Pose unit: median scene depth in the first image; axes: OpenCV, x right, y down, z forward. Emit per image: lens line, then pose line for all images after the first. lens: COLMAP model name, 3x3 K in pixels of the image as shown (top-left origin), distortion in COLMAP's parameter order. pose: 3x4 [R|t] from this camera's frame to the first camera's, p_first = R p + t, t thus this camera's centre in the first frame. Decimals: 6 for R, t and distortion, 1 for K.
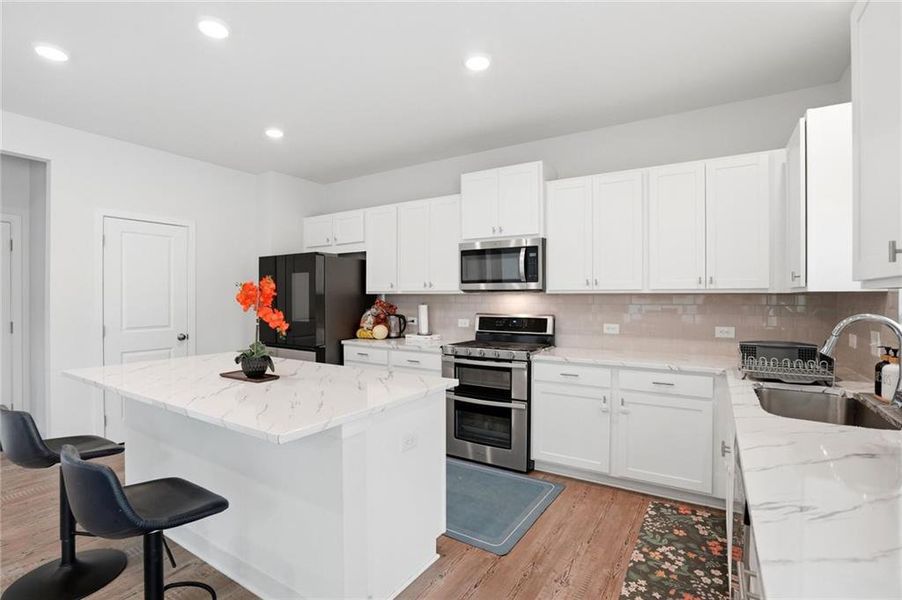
lens RADIAL K [[423.5, 0, 451.9], [0, 423.5, 299.7], [0, 0, 1]] dist [-0.047165, 0.016111]
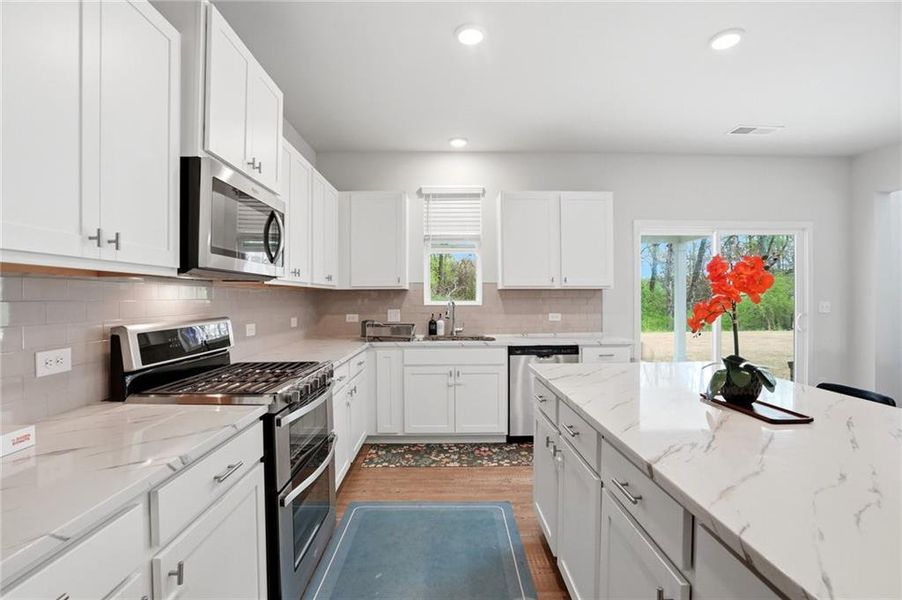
lens RADIAL K [[423.5, 0, 441.0], [0, 423.5, 299.8], [0, 0, 1]] dist [-0.047165, 0.016111]
pose [[-0.538680, -0.005373, 0.842493, -0.481140], [-0.001523, 0.999984, 0.005403, 0.005497], [-0.842509, 0.001627, -0.538680, 1.091770]]
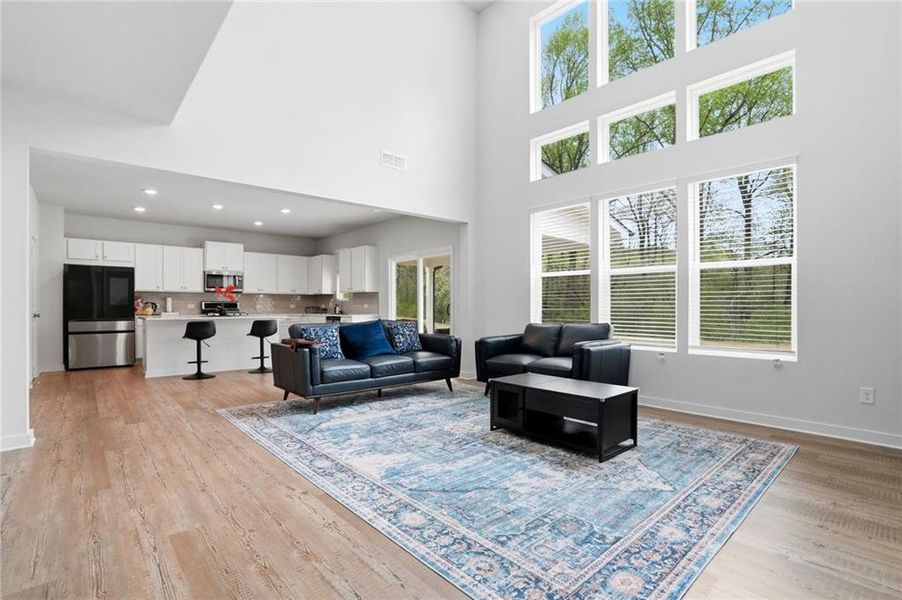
lens RADIAL K [[423.5, 0, 448.2], [0, 423.5, 308.9], [0, 0, 1]] dist [-0.047165, 0.016111]
pose [[0.280628, -0.006980, 0.959791, -1.929019], [-0.002446, 0.999965, 0.007987, 0.057719], [-0.959814, -0.004589, 0.280601, -0.988721]]
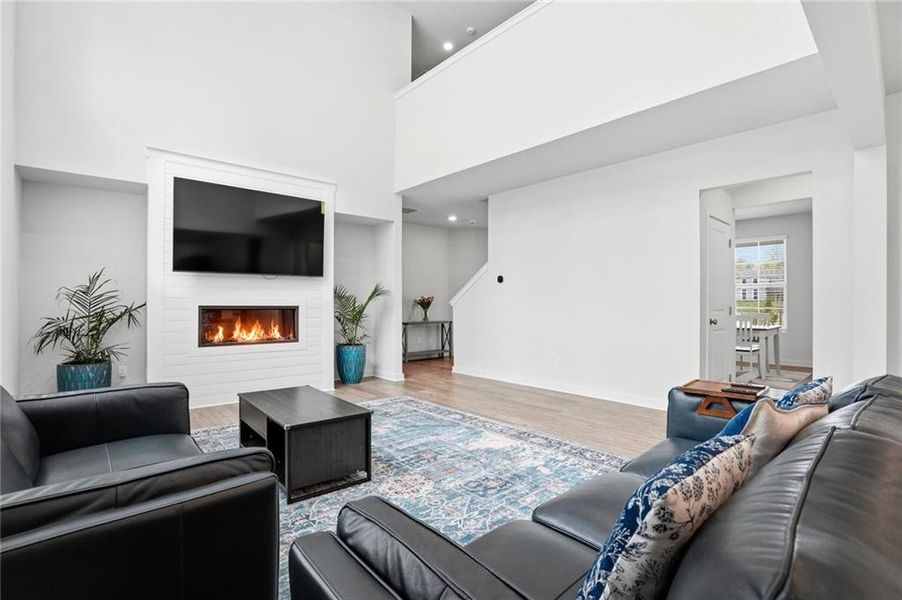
lens RADIAL K [[423.5, 0, 450.3], [0, 423.5, 297.9], [0, 0, 1]] dist [-0.047165, 0.016111]
pose [[-0.285696, -0.014343, -0.958213, -0.233432], [0.003525, 0.999865, -0.016018, 0.046544], [0.958314, -0.007954, -0.285607, -0.447321]]
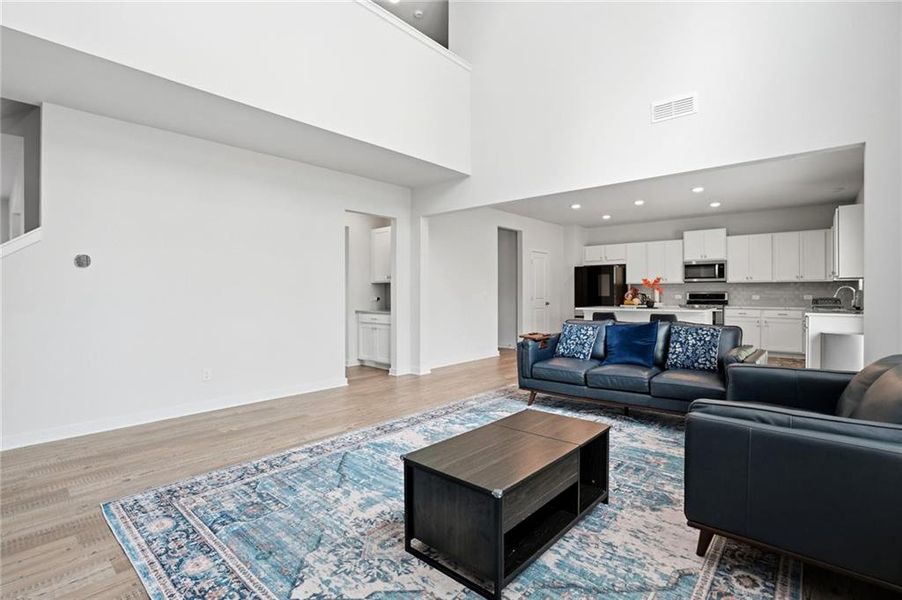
lens RADIAL K [[423.5, 0, 449.9], [0, 423.5, 295.4], [0, 0, 1]] dist [-0.047165, 0.016111]
pose [[0.986614, -0.006825, -0.162932, -0.929701], [0.008227, 0.999935, 0.007931, 0.024550], [0.162867, -0.009166, 0.986606, -1.568012]]
